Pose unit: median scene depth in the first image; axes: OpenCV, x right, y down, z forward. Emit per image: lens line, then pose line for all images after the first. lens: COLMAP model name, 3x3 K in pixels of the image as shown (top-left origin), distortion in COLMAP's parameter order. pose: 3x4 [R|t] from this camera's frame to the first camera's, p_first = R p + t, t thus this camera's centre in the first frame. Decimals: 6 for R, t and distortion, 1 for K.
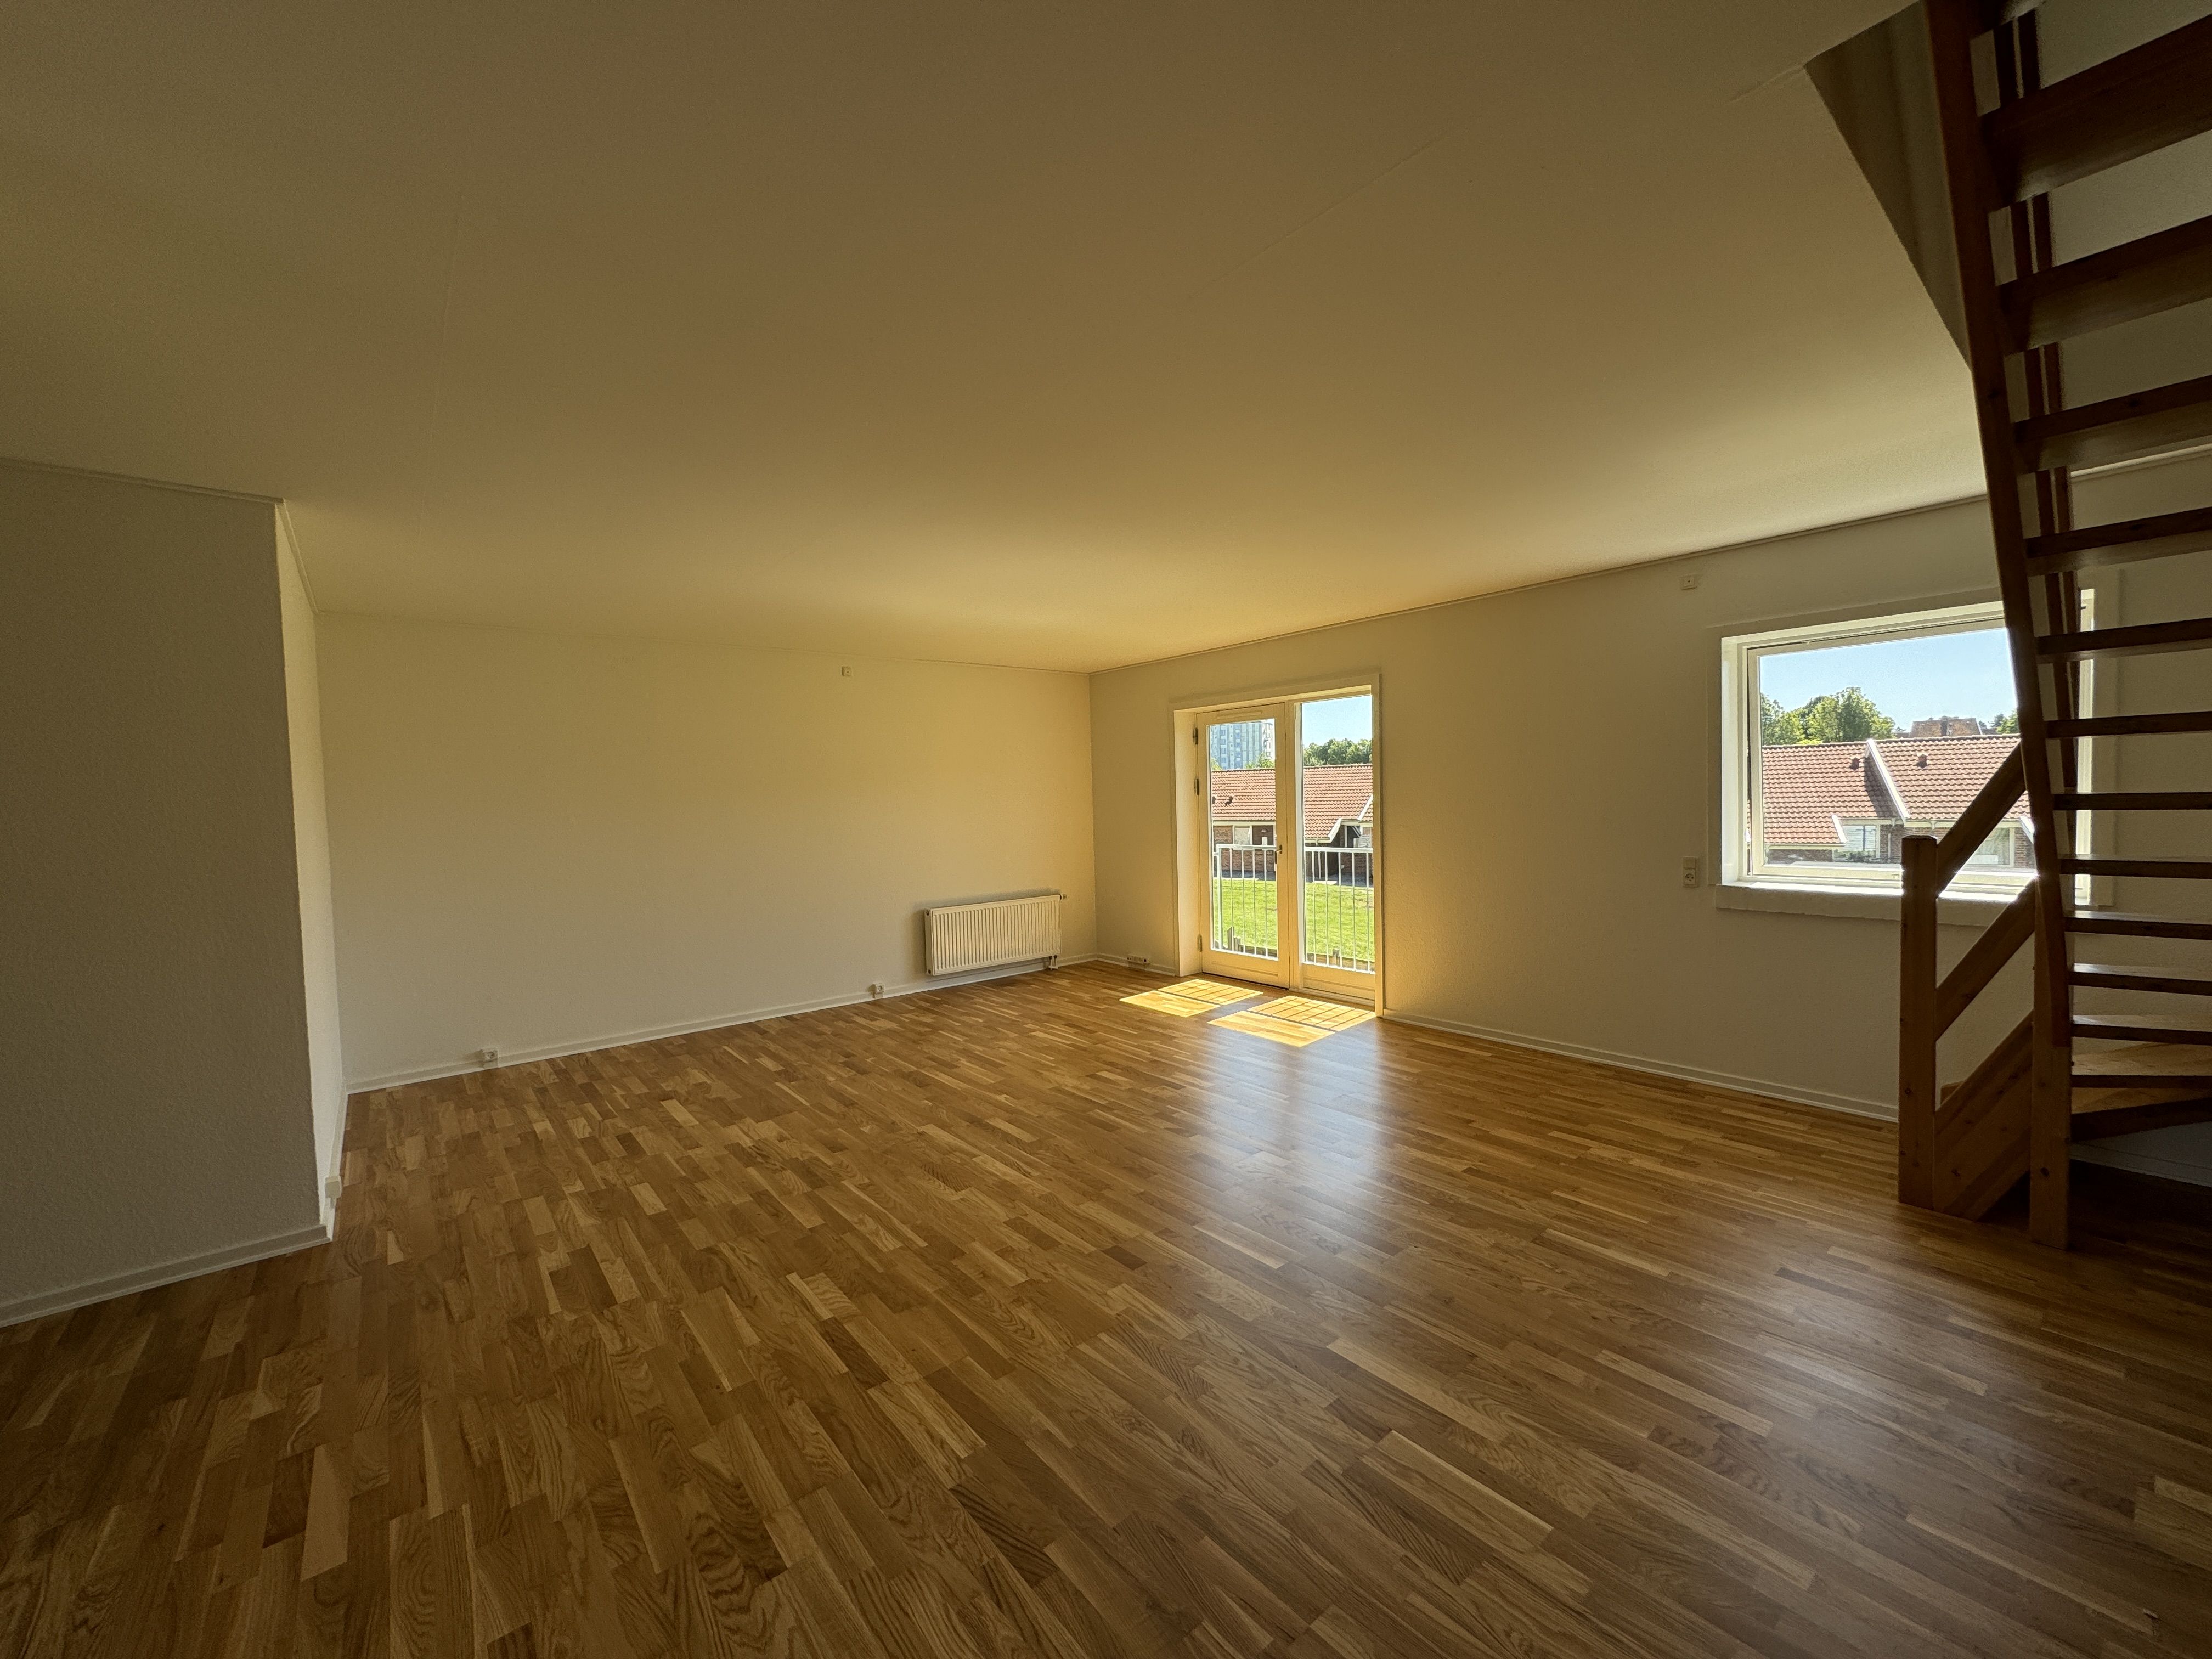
lens RADIAL K [[881.5, 0, 1106.0], [0, 881.5, 829.5], [0, 0, 1]] dist [-0.001924, 0.000034]
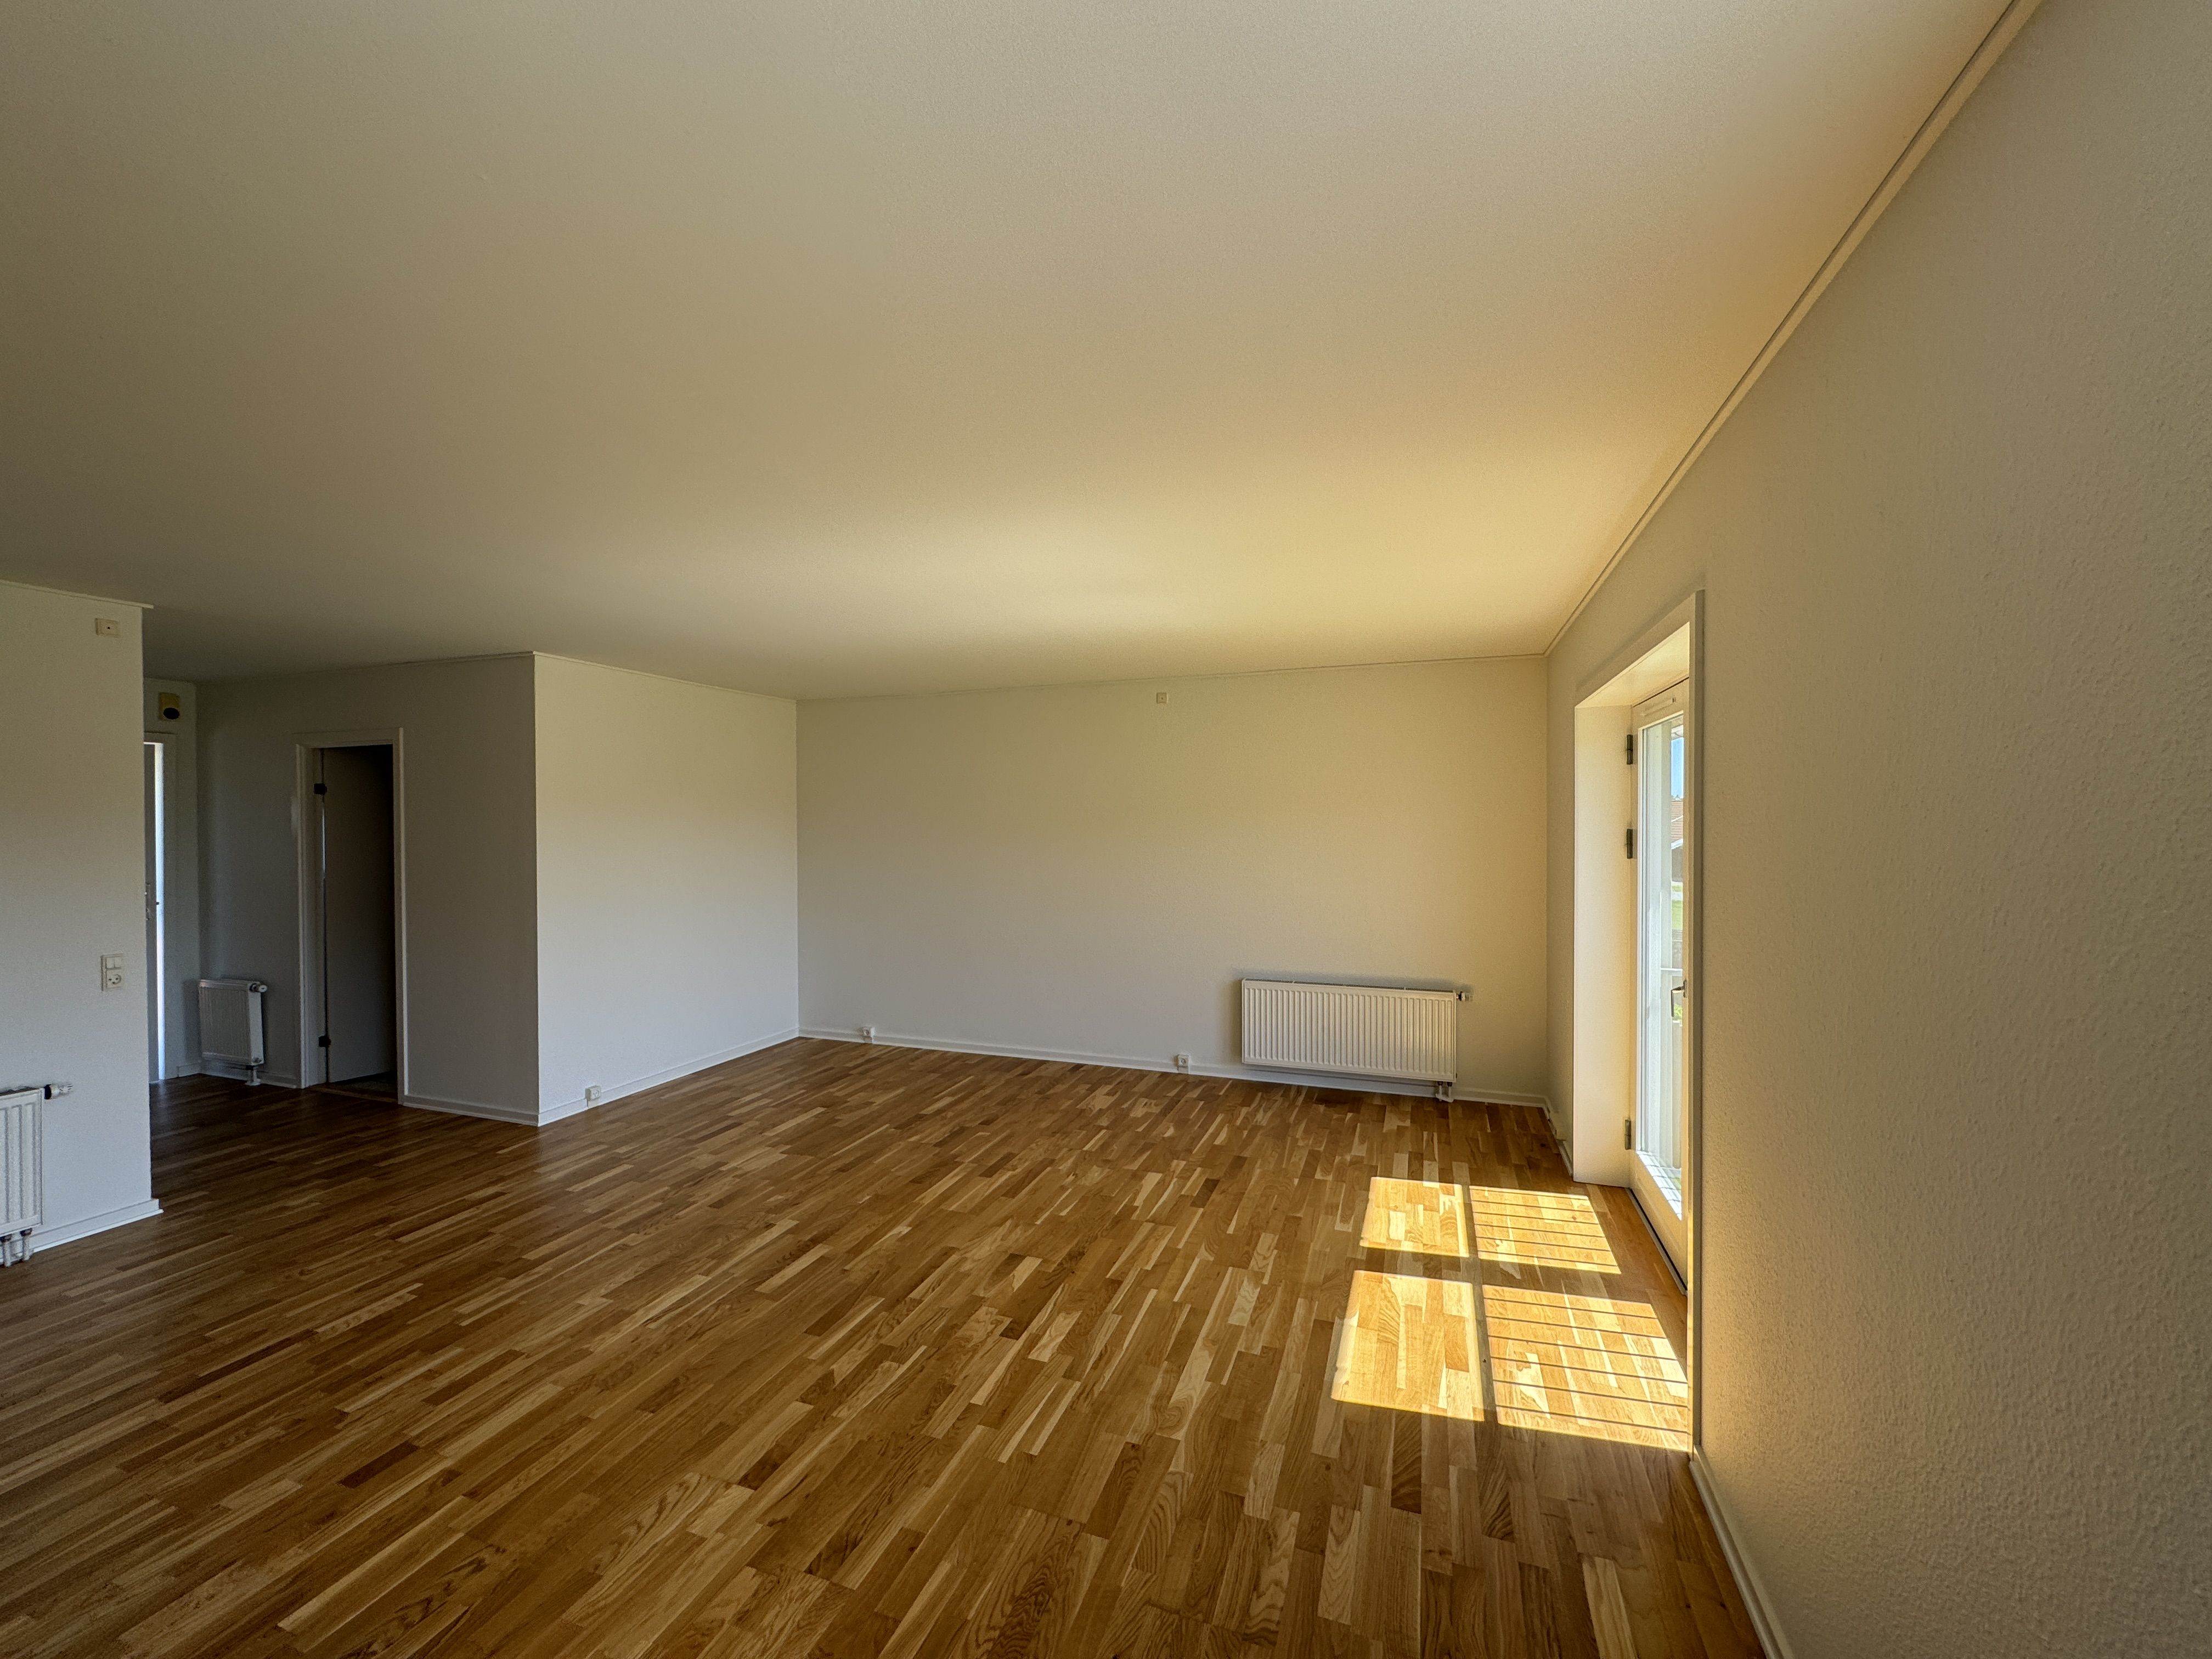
lens RADIAL K [[881.5, 0, 1106.0], [0, 881.5, 829.5], [0, 0, 1]] dist [-0.001924, 0.000034]
pose [[0.515463, 0.034659, -0.856211, 0.631022], [-0.045795, 0.998868, 0.012864, -0.078369], [0.855687, 0.032580, 0.516467, 0.702044]]
